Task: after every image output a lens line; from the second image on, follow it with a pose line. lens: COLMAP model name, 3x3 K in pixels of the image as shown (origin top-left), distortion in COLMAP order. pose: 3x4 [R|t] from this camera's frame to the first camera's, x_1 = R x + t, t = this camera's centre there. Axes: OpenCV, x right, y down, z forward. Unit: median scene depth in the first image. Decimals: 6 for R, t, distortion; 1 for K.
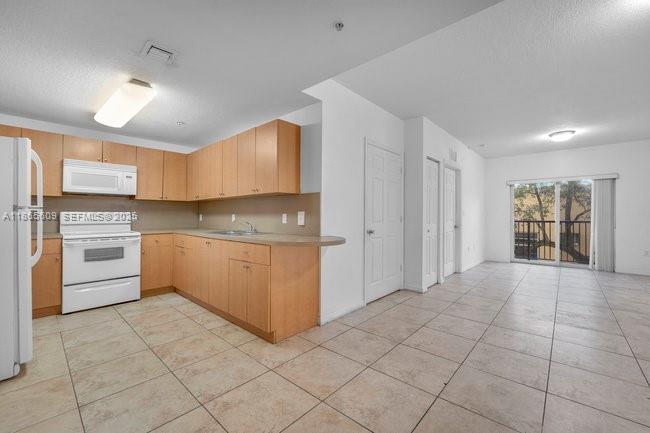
lens RADIAL K [[263.0, 0, 325.0], [0, 263.0, 216.5], [0, 0, 1]] dist [-0.015002, 0.000173]
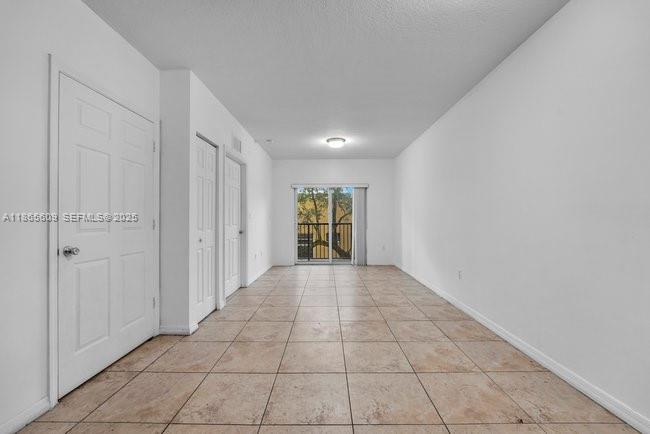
lens RADIAL K [[271.0, 0, 325.0], [0, 271.0, 217.0], [0, 0, 1]] dist [-0.002765, -0.000060]
pose [[0.739982, 0.002048, 0.672624, 0.122492], [0.004892, 0.999953, -0.008427, -0.000148], [-0.672609, 0.009526, 0.739936, 0.191179]]
